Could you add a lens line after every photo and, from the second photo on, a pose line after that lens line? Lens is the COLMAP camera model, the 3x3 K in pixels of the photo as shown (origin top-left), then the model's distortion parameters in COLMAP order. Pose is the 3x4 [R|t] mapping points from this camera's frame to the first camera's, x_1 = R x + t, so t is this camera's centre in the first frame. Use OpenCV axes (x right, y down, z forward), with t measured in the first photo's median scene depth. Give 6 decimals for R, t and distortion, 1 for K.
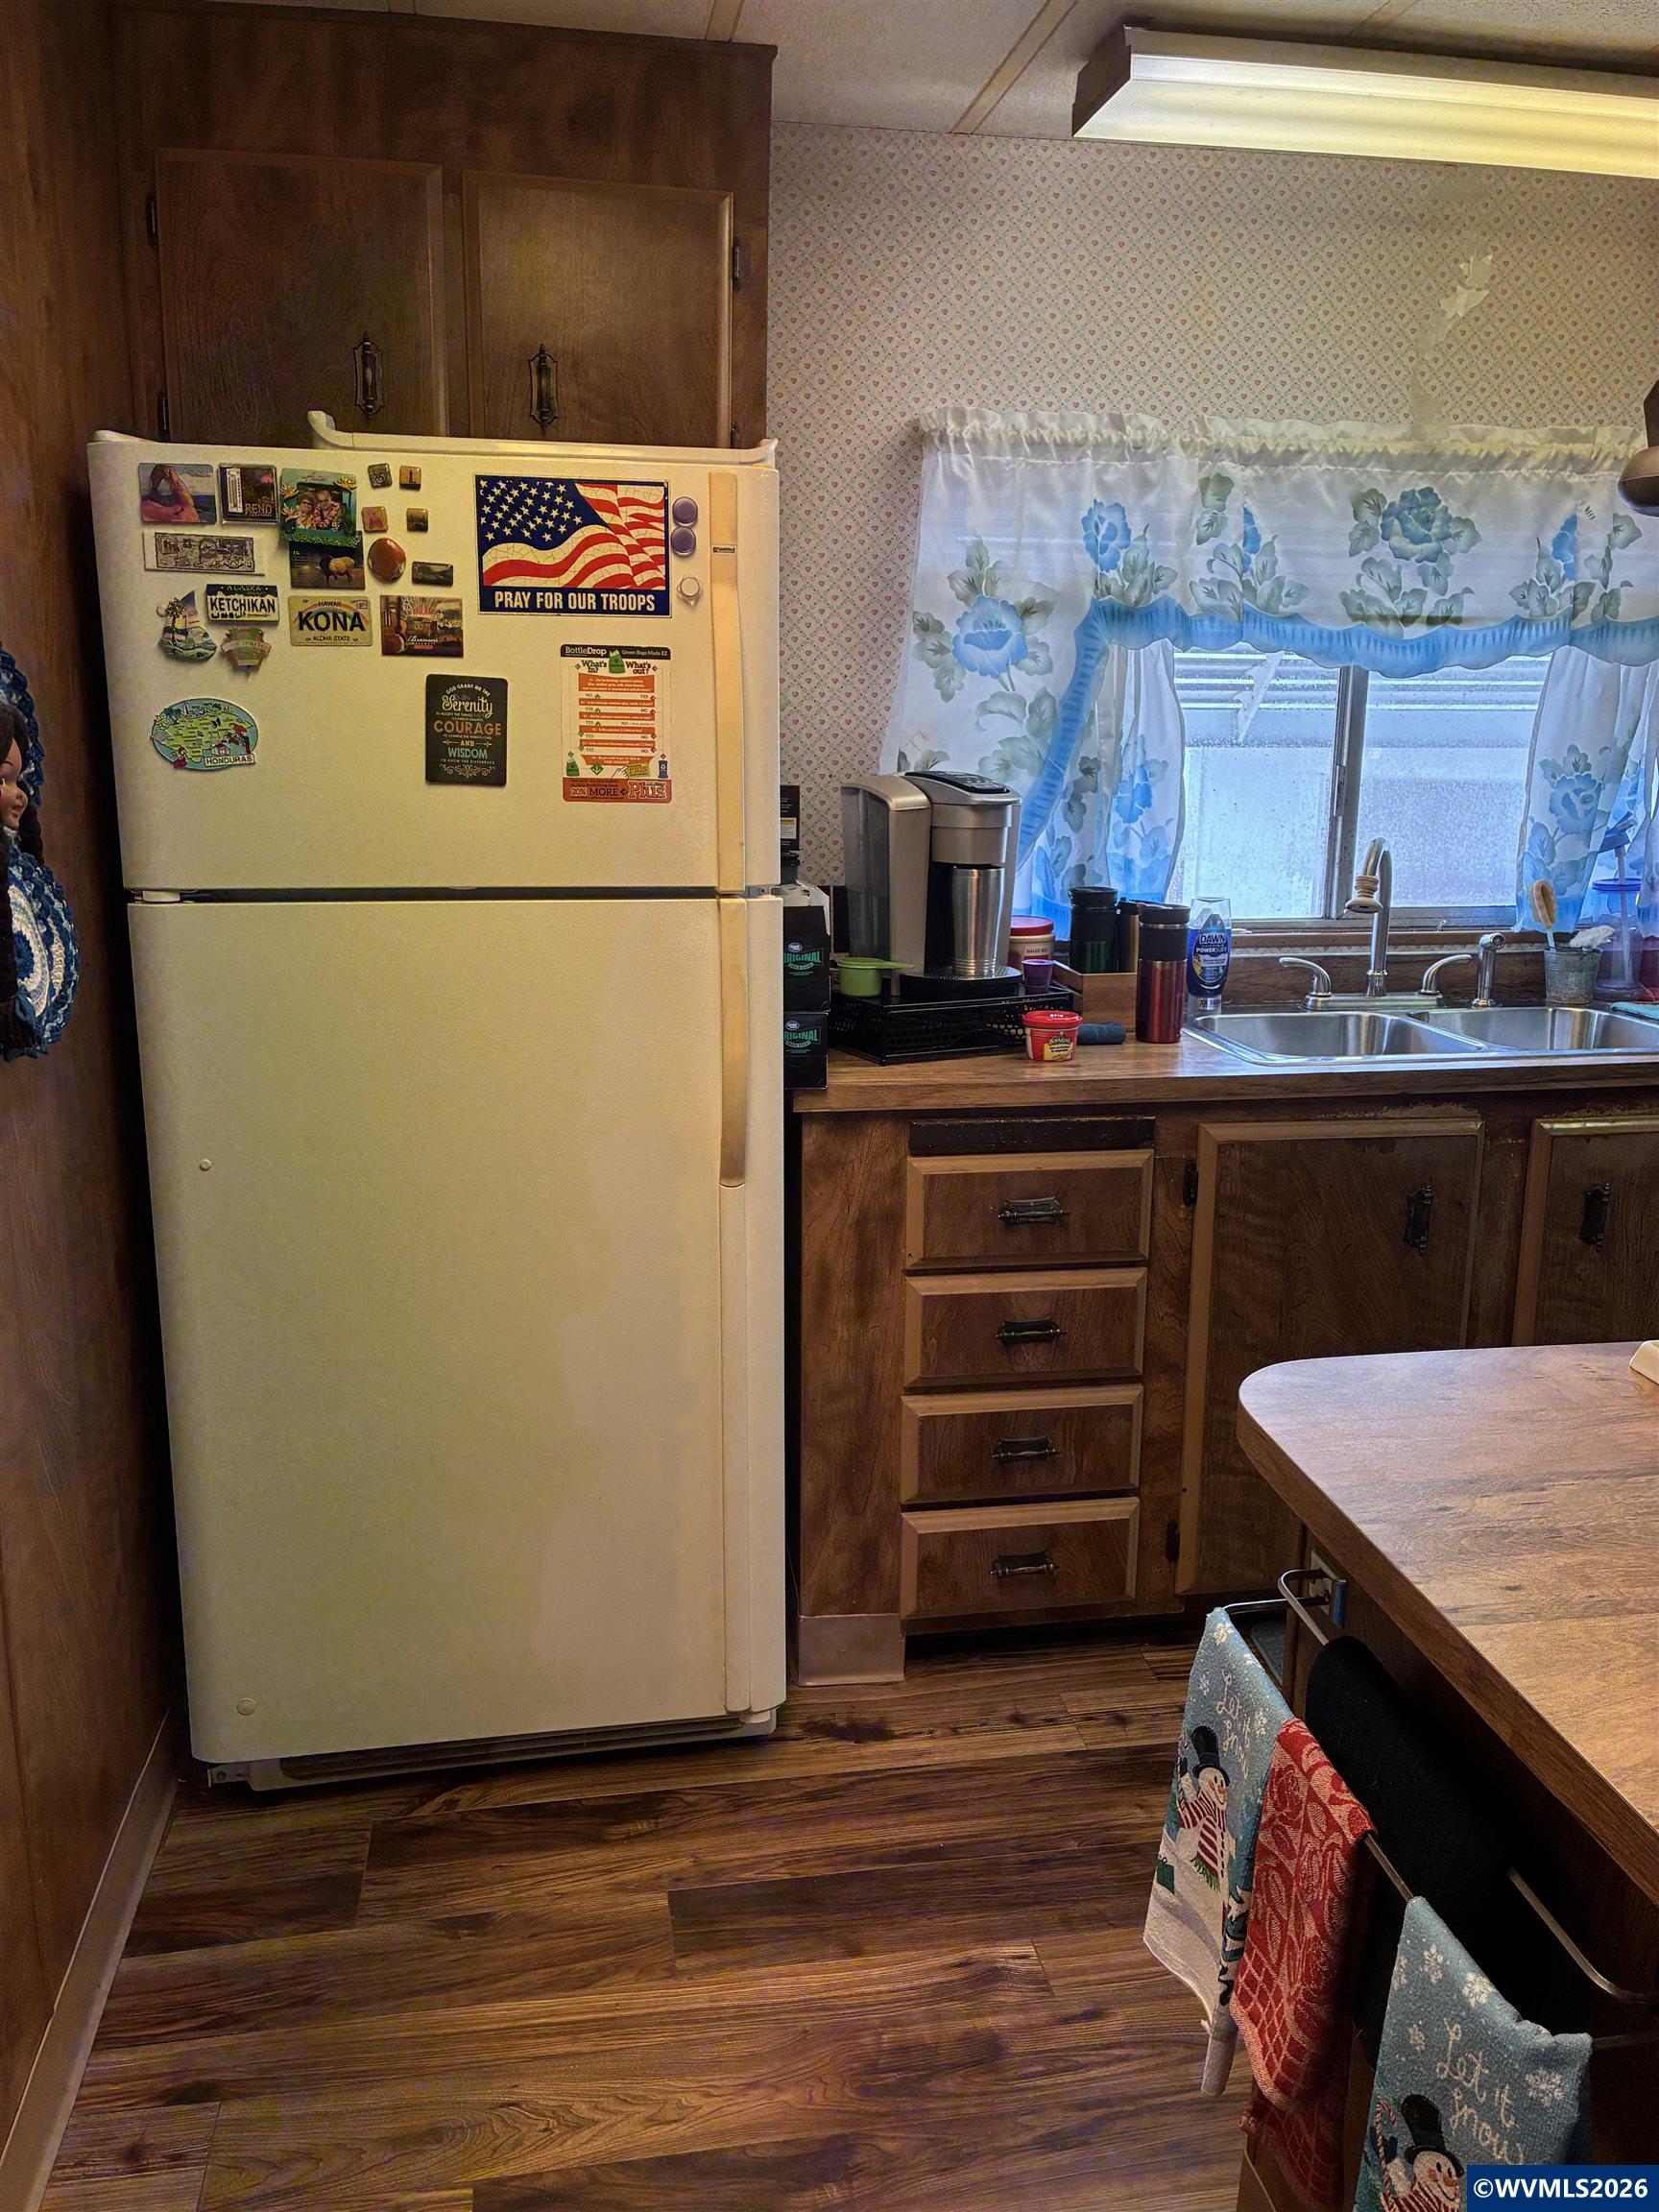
lens RADIAL K [[1684.0, 0, 824.2], [0, 1684.0, 1112.7], [0, 0, 1]] dist [0.042480, -0.042666]
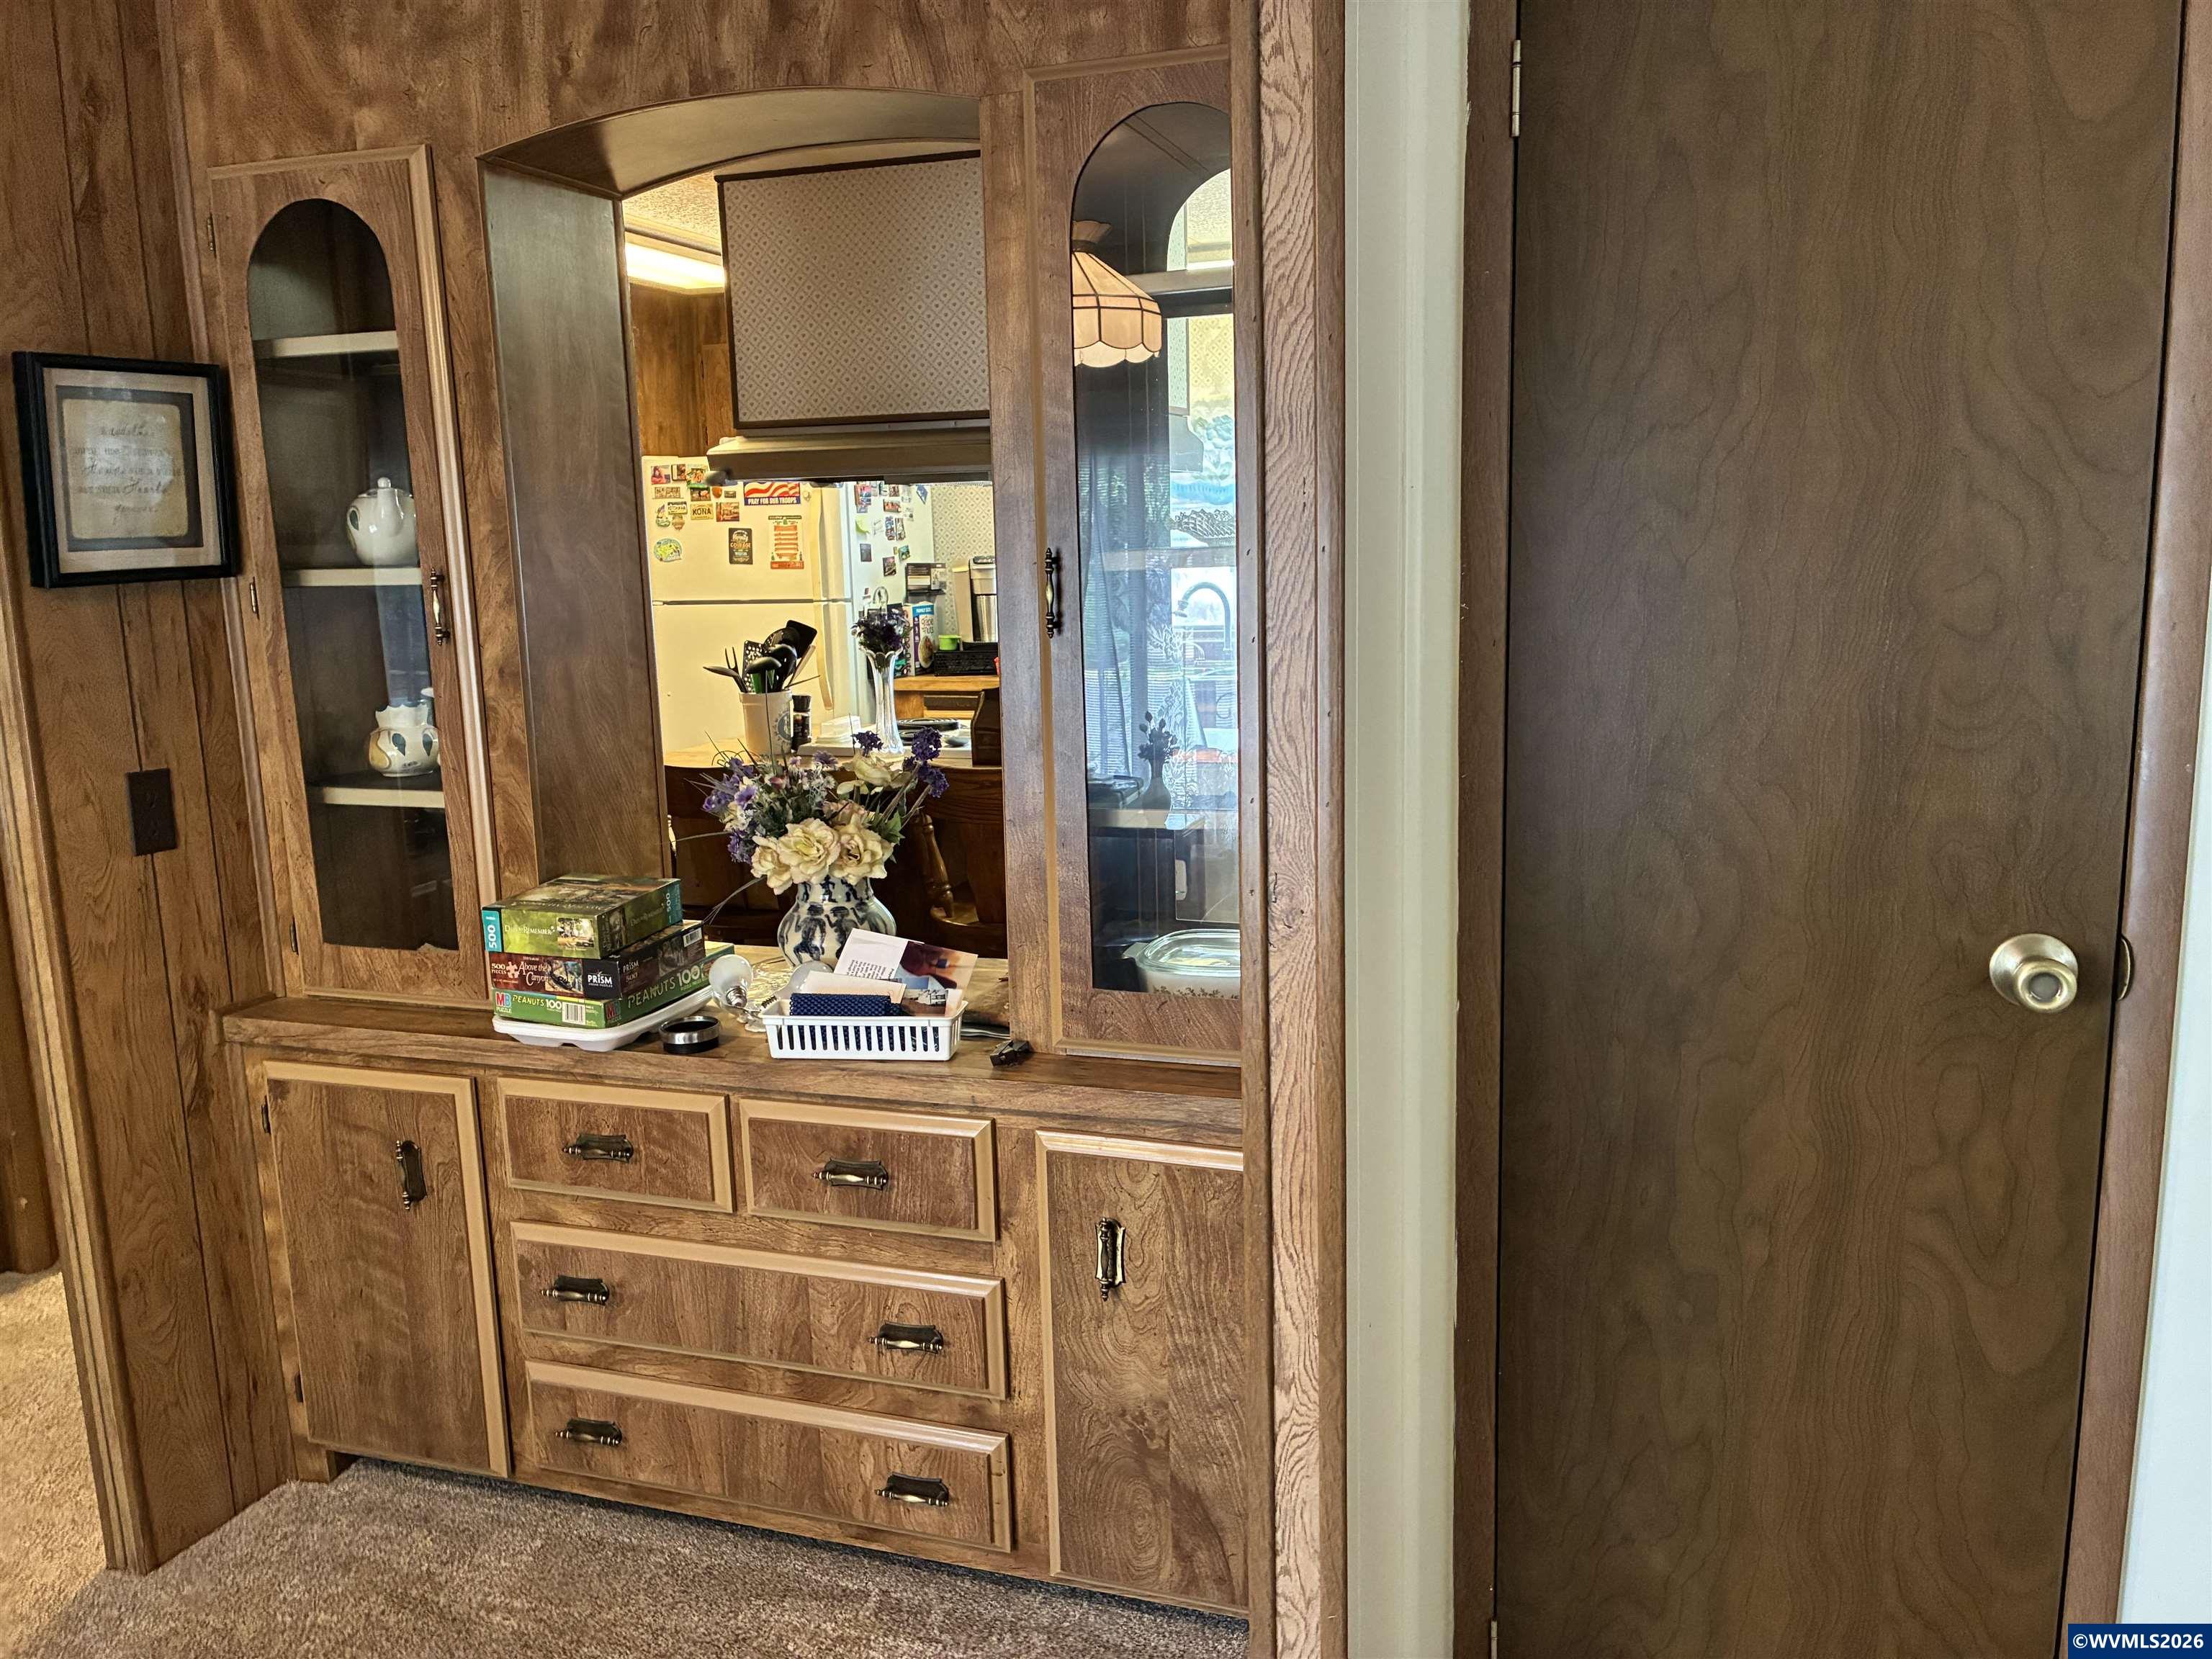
lens RADIAL K [[1684.0, 0, 1110.5], [0, 1684.0, 827.4], [0, 0, 1]] dist [0.042480, -0.042666]
pose [[0.874857, 0.050029, -0.481791, 1.297419], [-0.071748, 0.997064, -0.026749, 0.212853], [0.479038, 0.057969, 0.875878, -0.894287]]
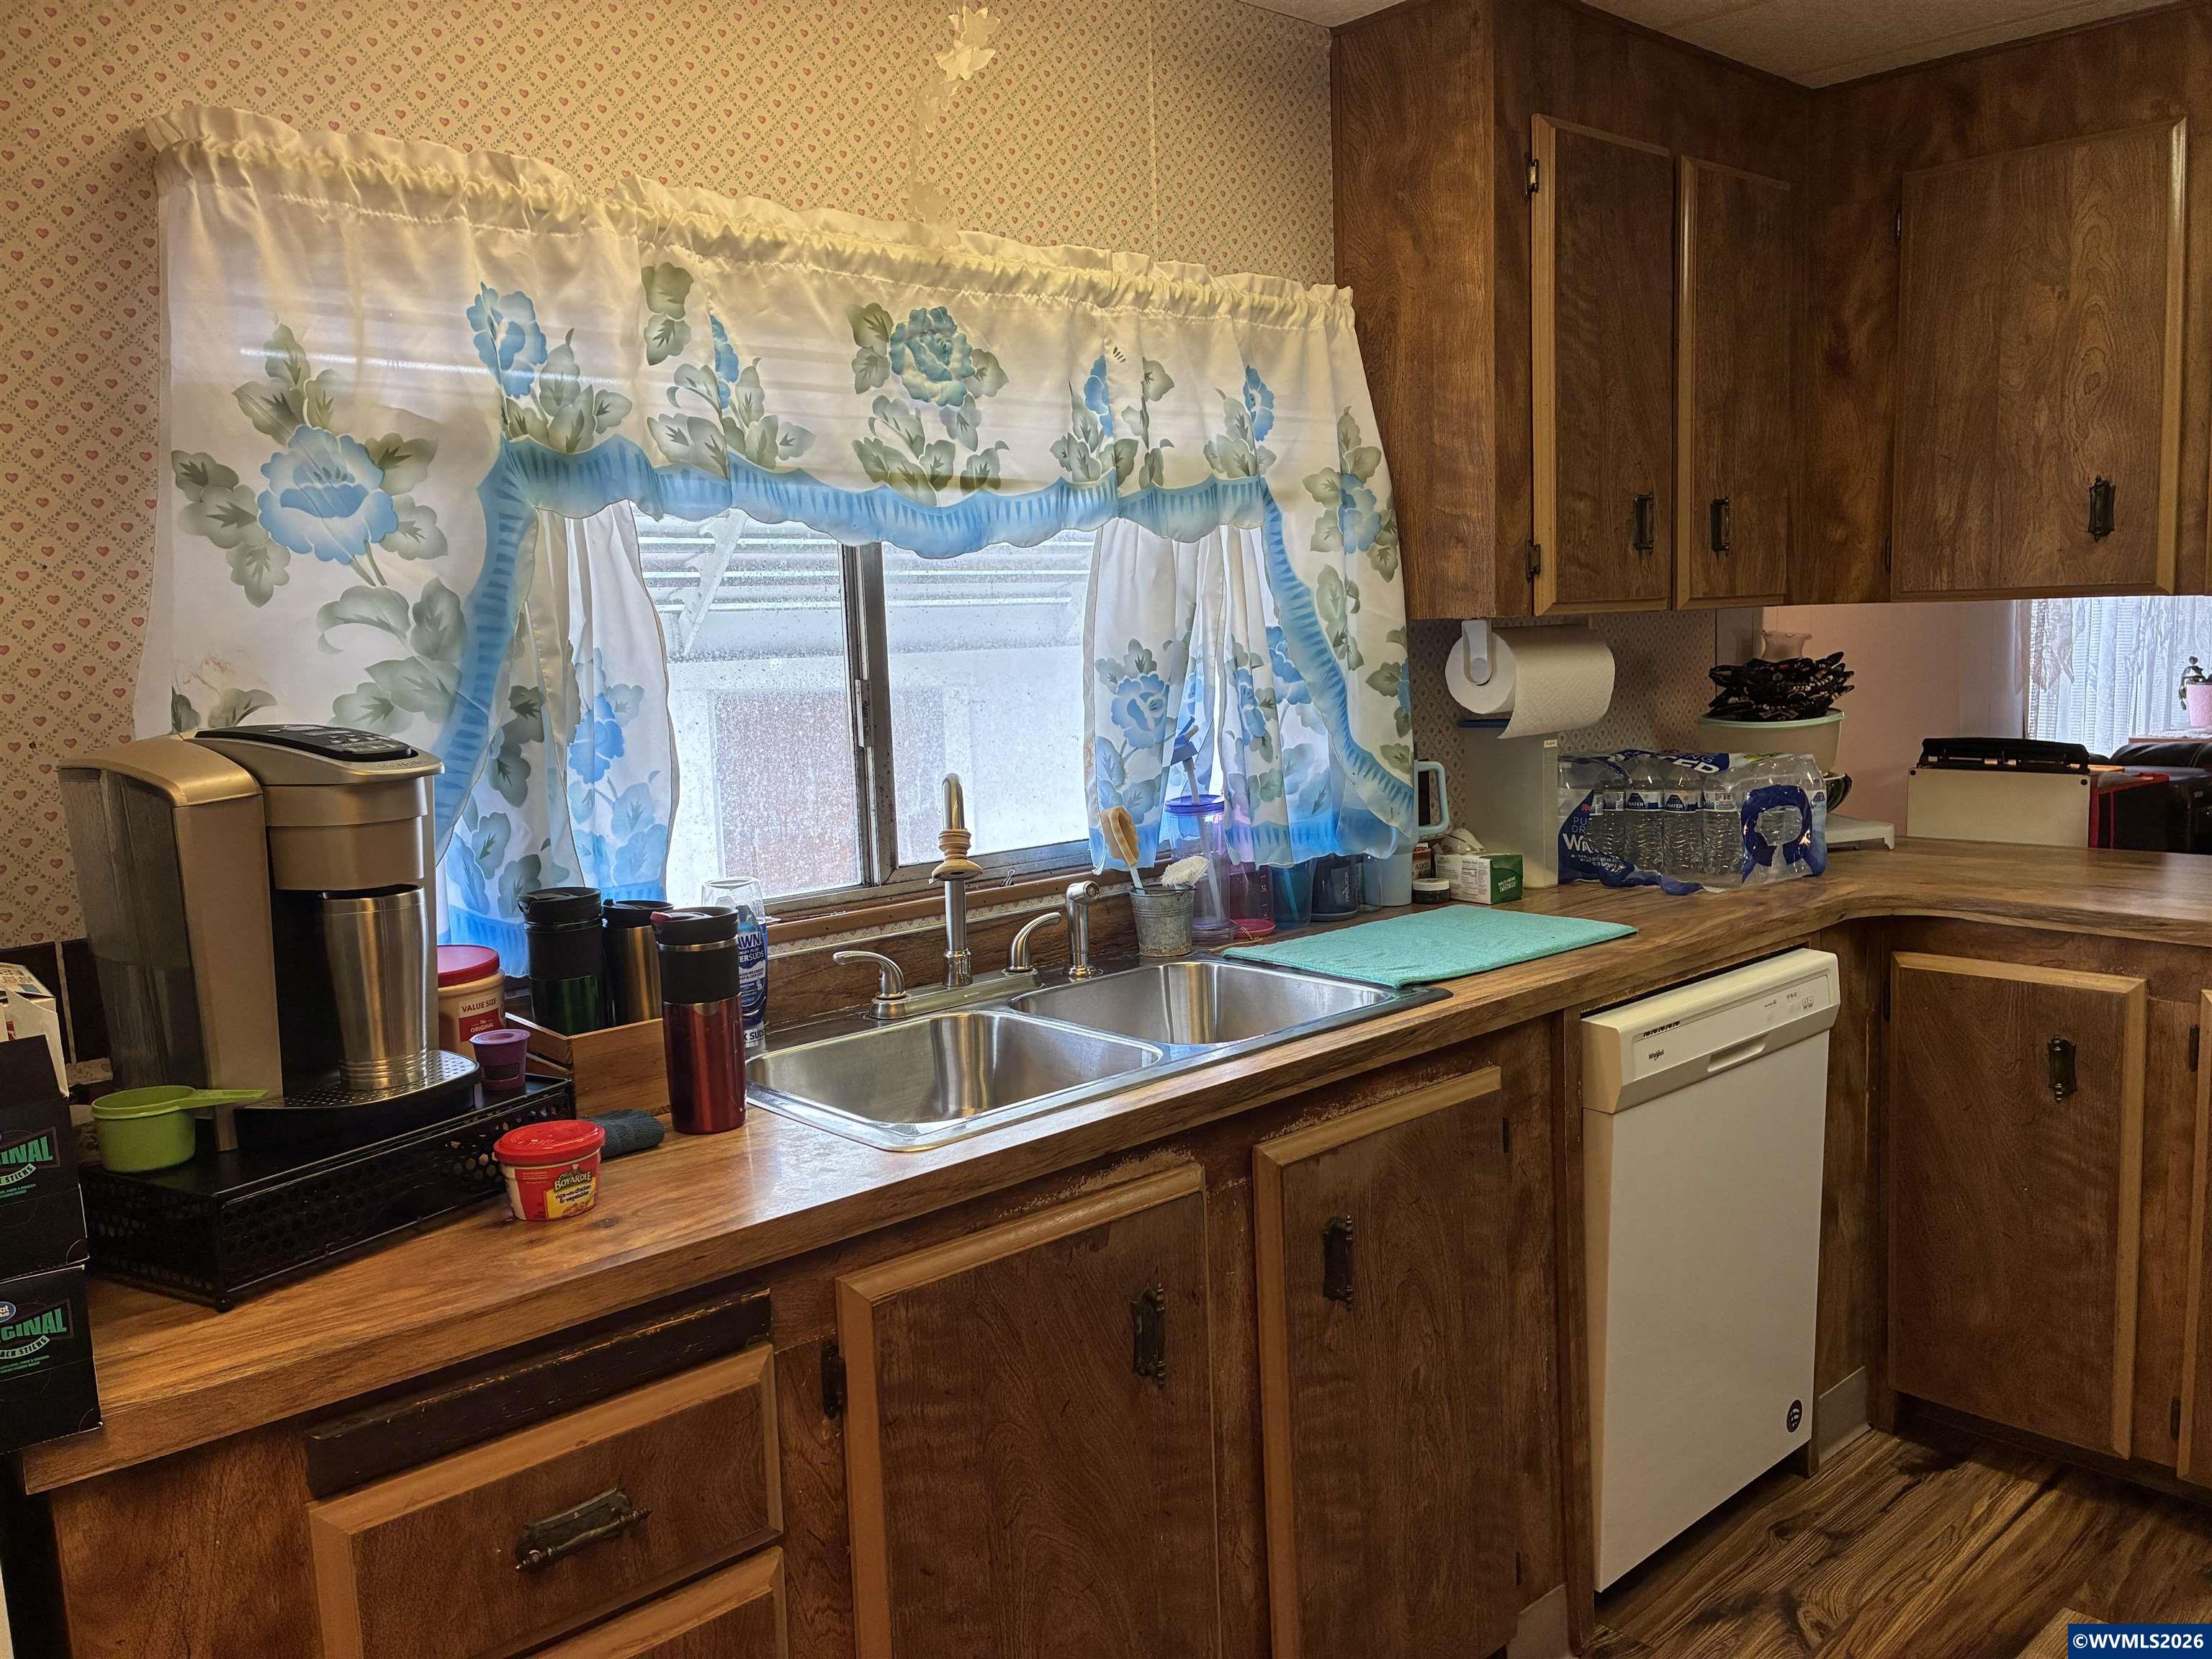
lens RADIAL K [[1684.0, 0, 1111.7], [0, 1684.0, 818.9], [0, 0, 1]] dist [0.042480, -0.042666]
pose [[0.841362, -0.099184, 0.531293, 0.002717], [0.161954, 0.984113, -0.072755, -0.083902], [-0.515636, 0.147258, 0.844058, 0.378023]]
